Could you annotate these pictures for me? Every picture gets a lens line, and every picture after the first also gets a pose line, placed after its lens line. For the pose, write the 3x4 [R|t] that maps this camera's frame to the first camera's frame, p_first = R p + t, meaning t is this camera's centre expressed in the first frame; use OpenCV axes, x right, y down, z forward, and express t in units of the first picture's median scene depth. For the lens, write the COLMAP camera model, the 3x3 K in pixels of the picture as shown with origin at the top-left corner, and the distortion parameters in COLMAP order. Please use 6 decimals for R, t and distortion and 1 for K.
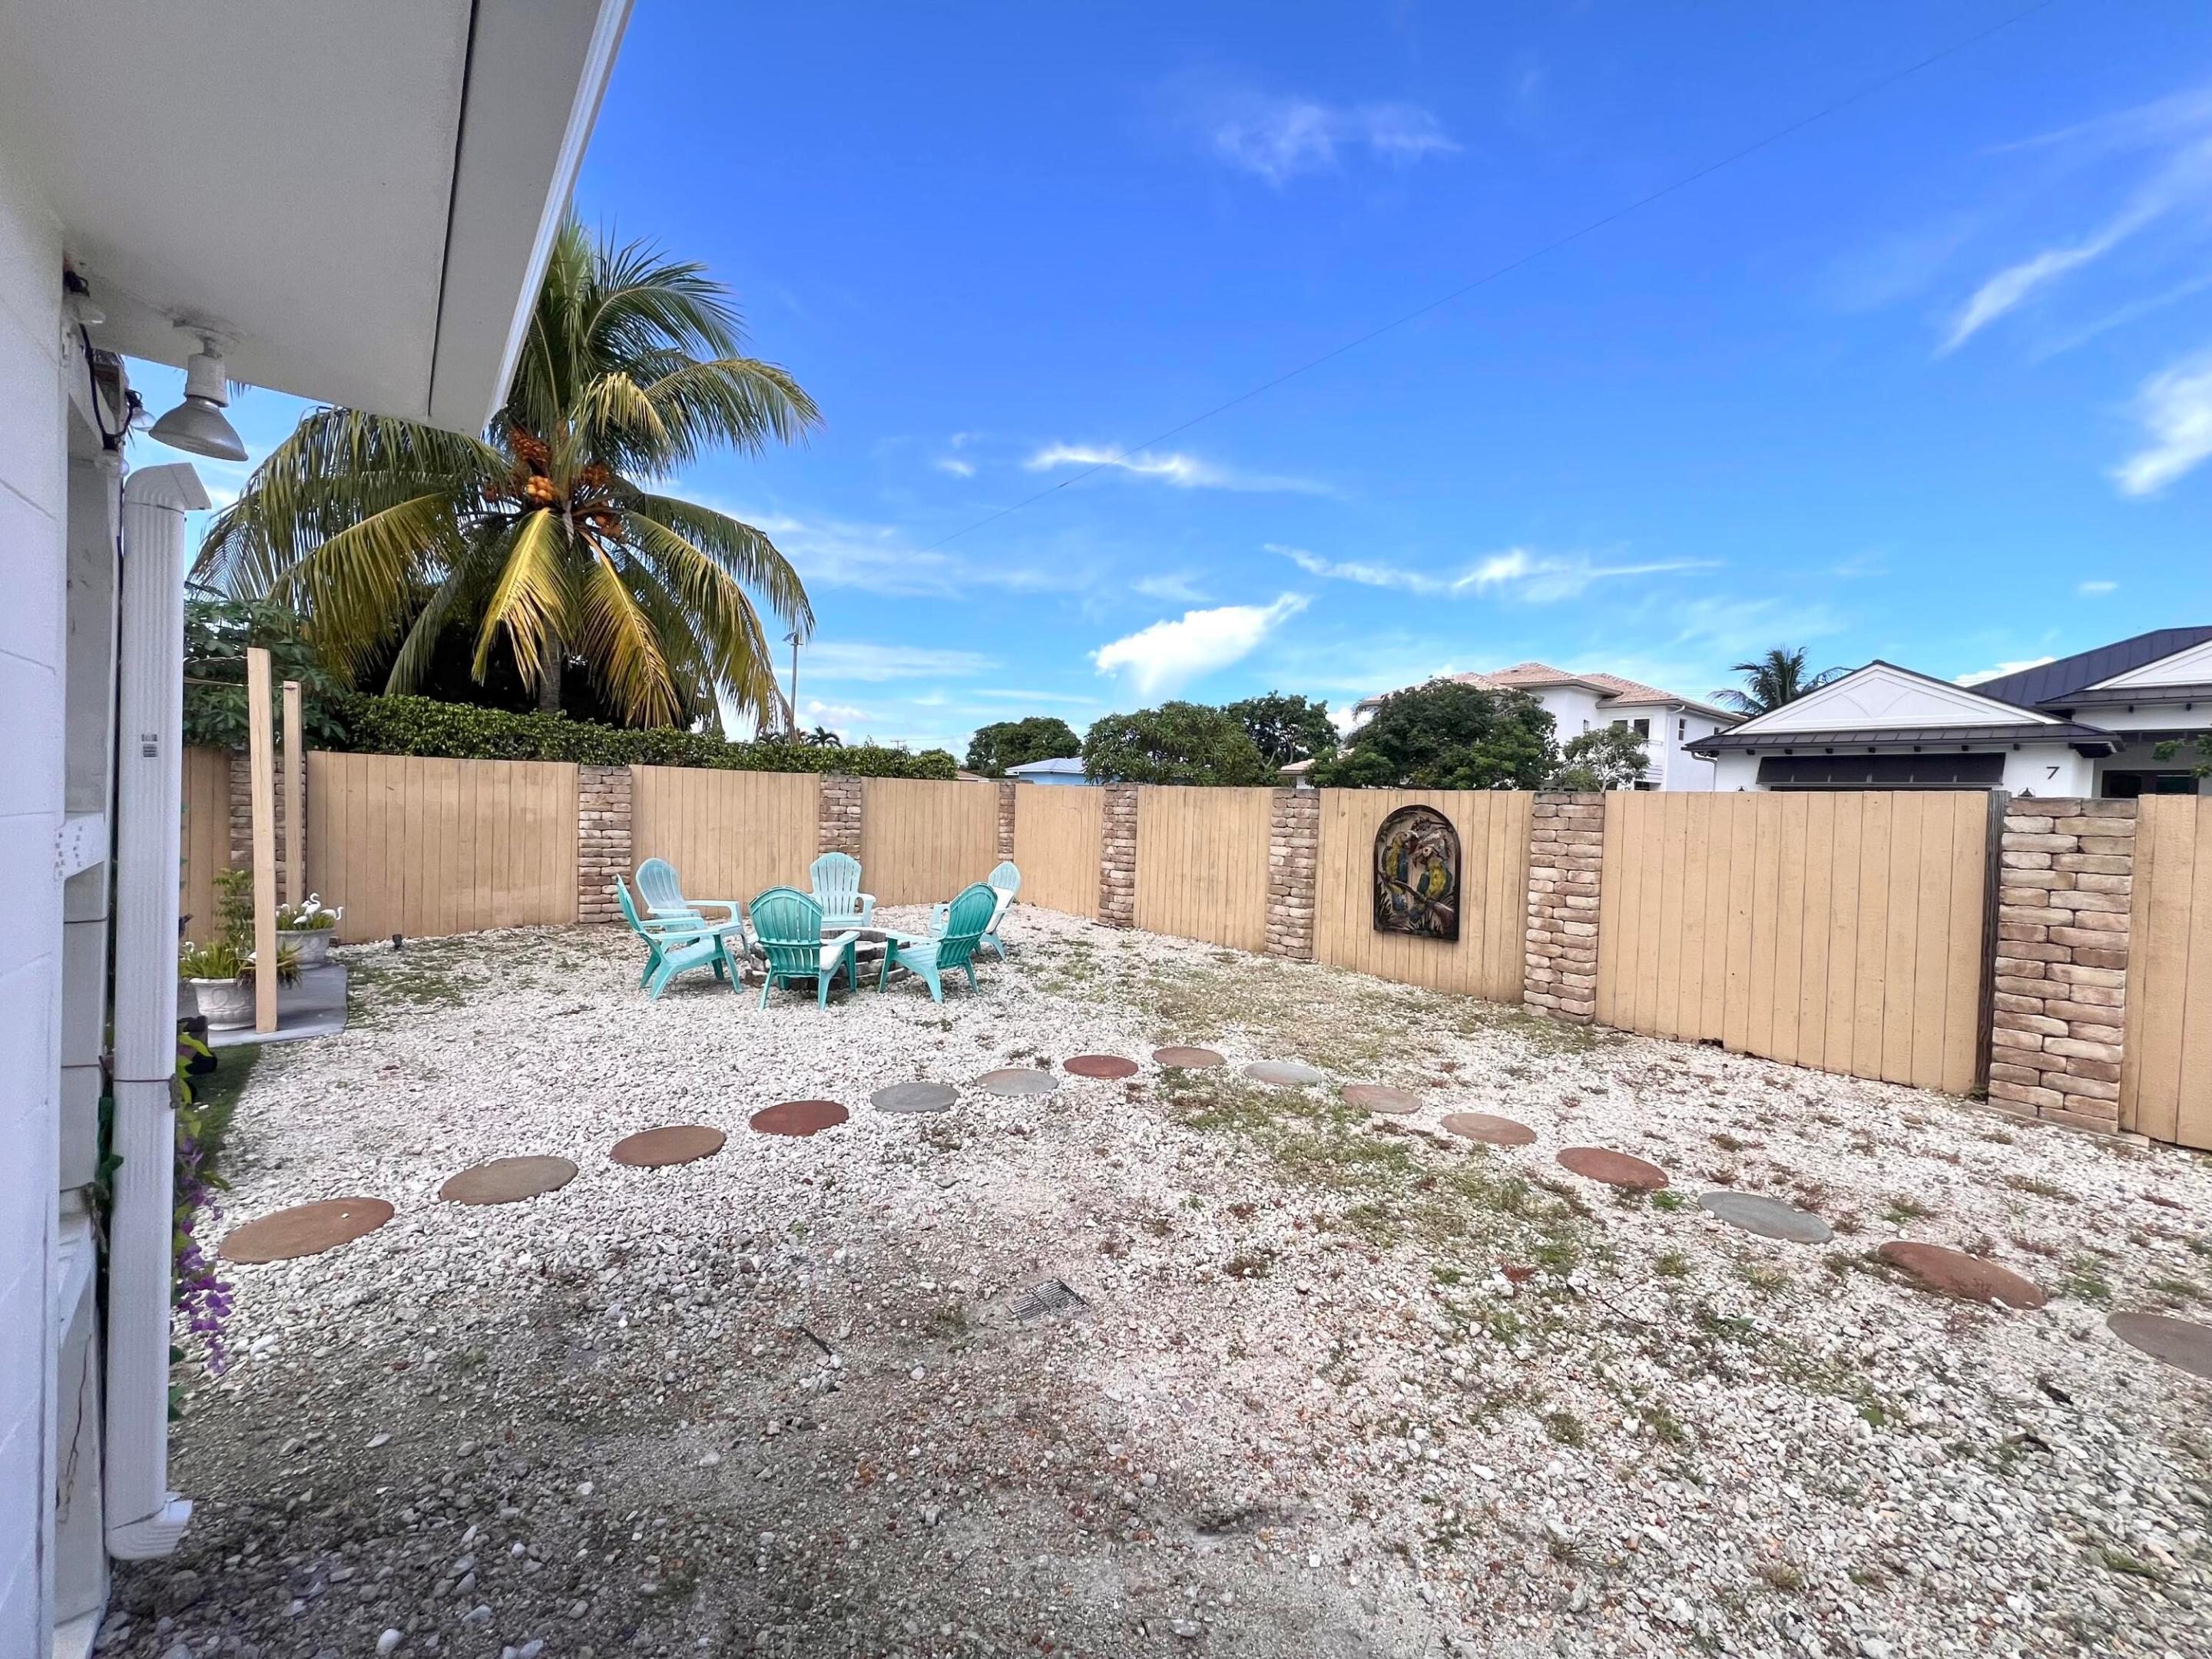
lens RADIAL K [[885.9, 0, 1112.4], [0, 885.9, 829.6], [0, 0, 1]] dist [-0.000753, 0.000811]
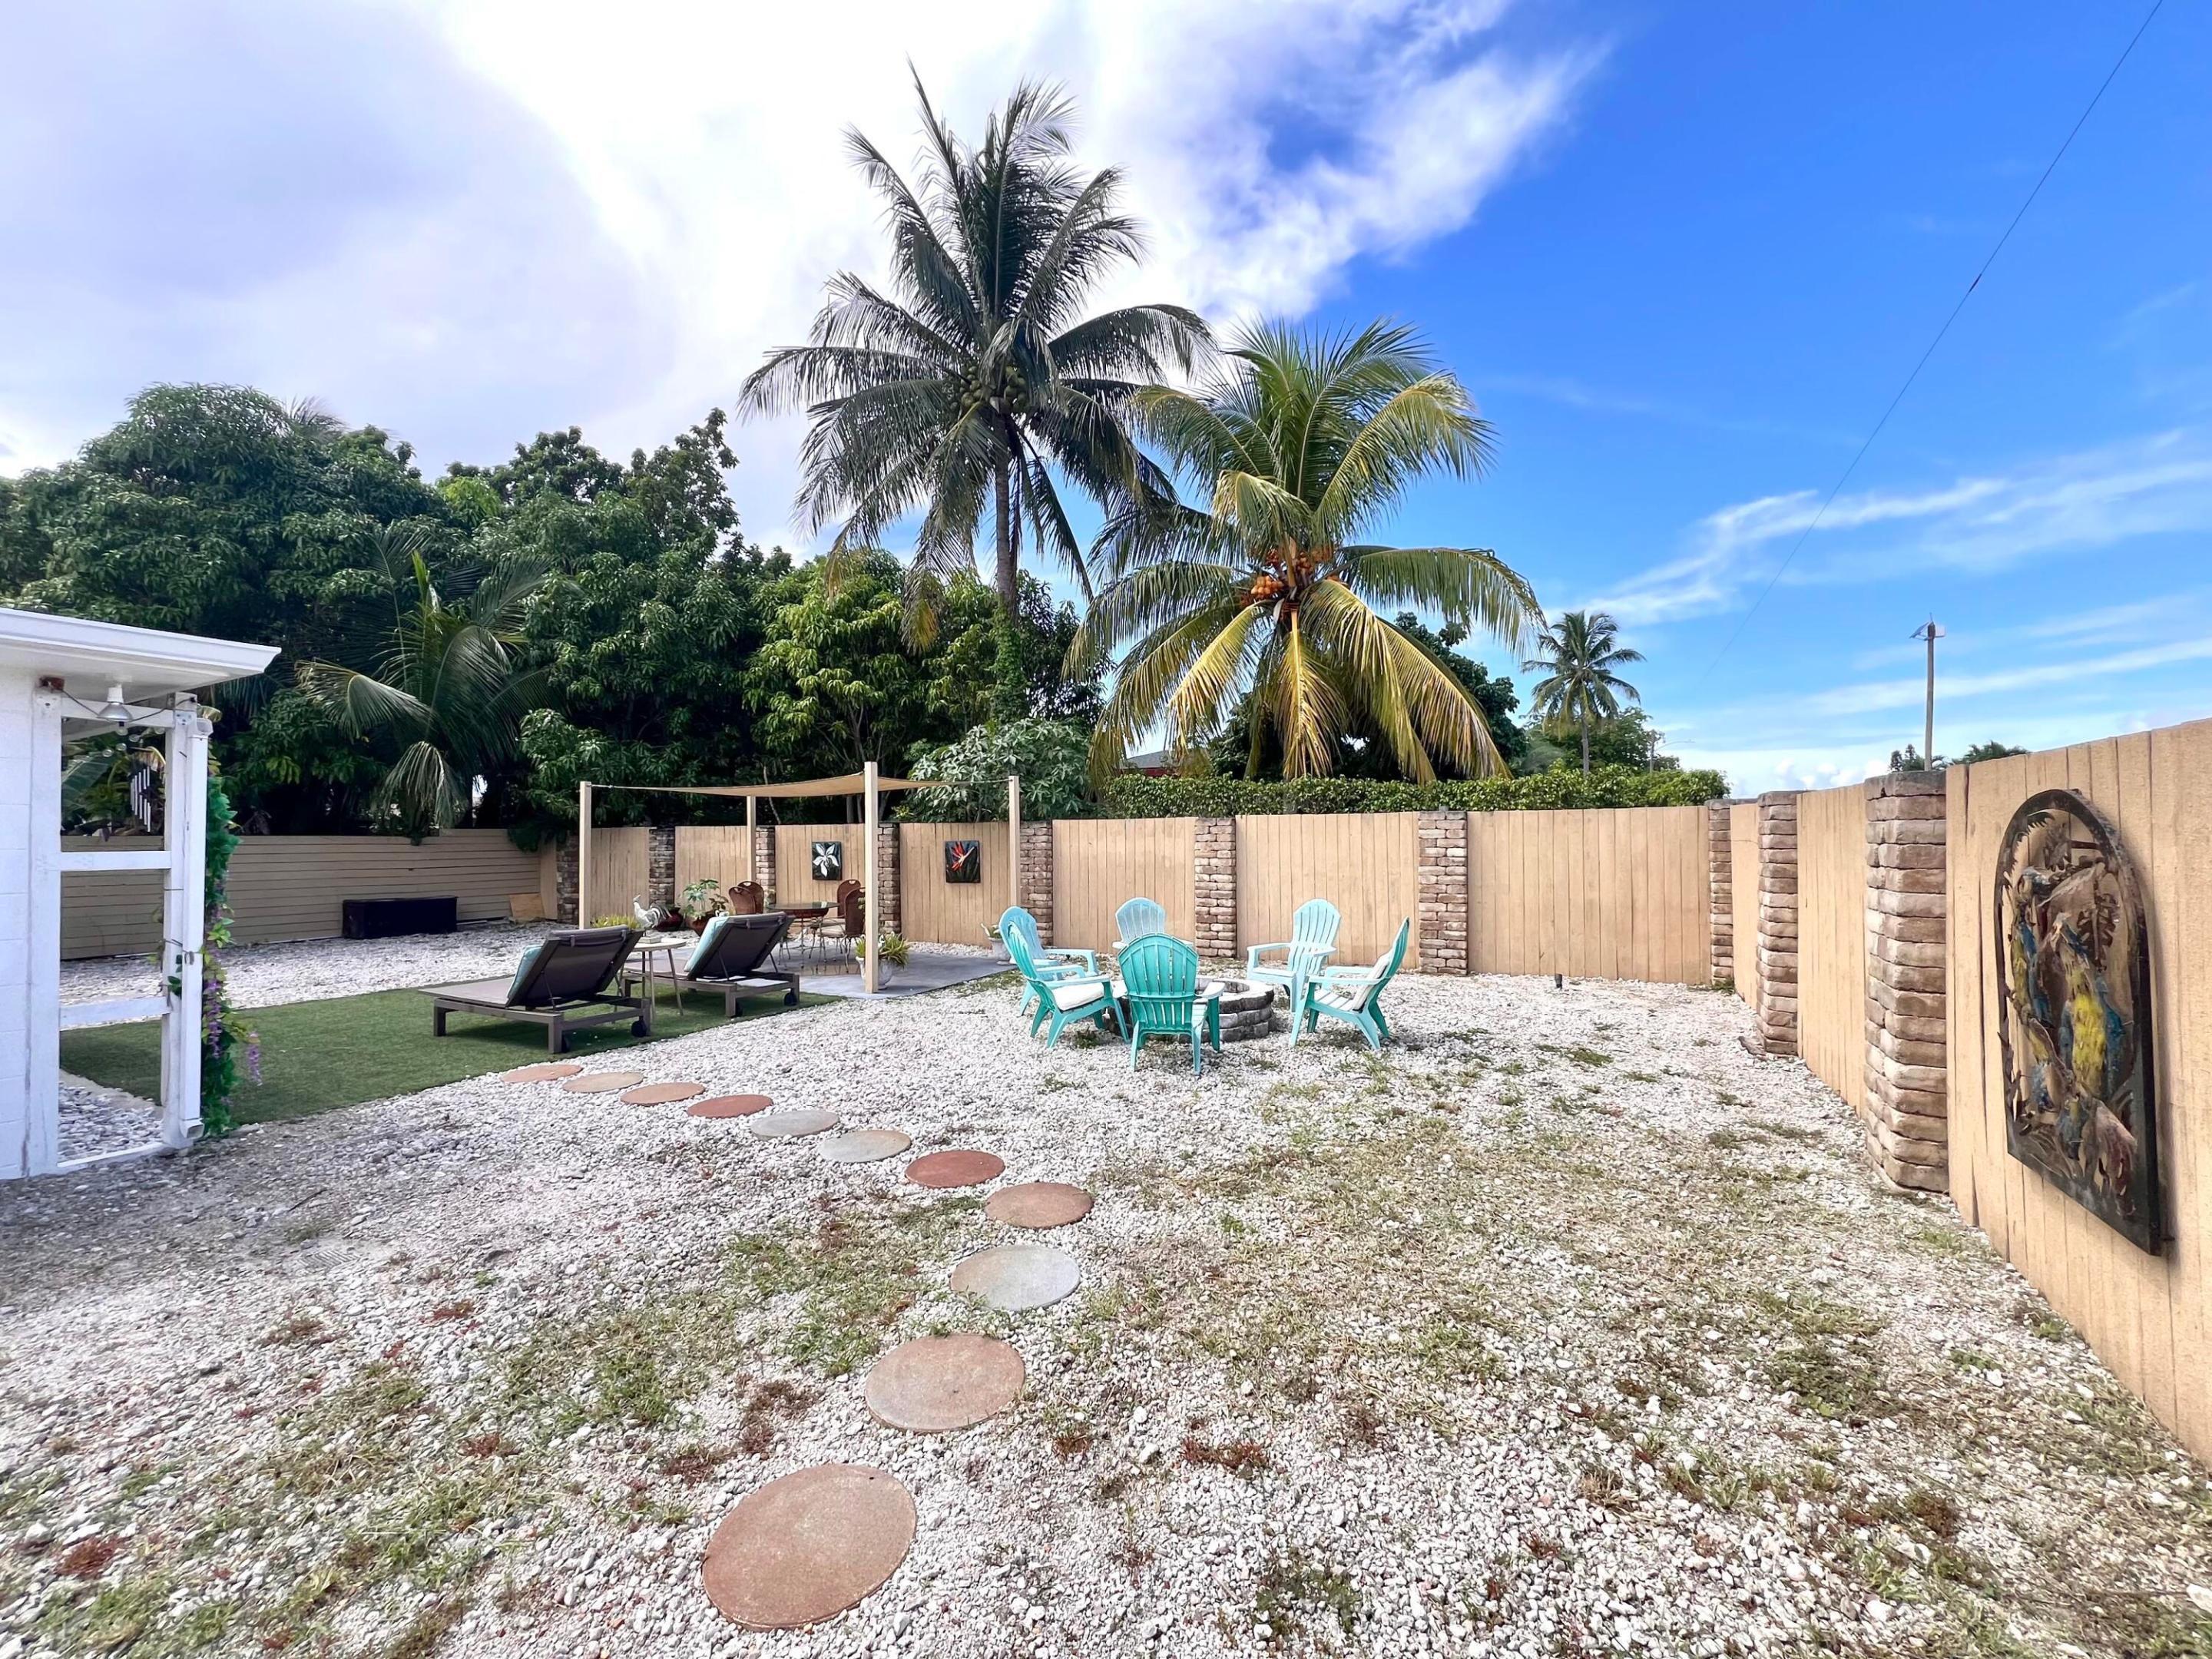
lens RADIAL K [[885.9, 0, 1112.4], [0, 885.9, 829.6], [0, 0, 1]] dist [-0.000753, 0.000811]
pose [[0.366260, -0.047191, -0.929315, 0.737294], [-0.009970, 0.998457, -0.054632, 0.010896], [0.930459, 0.029275, 0.365224, 0.794451]]
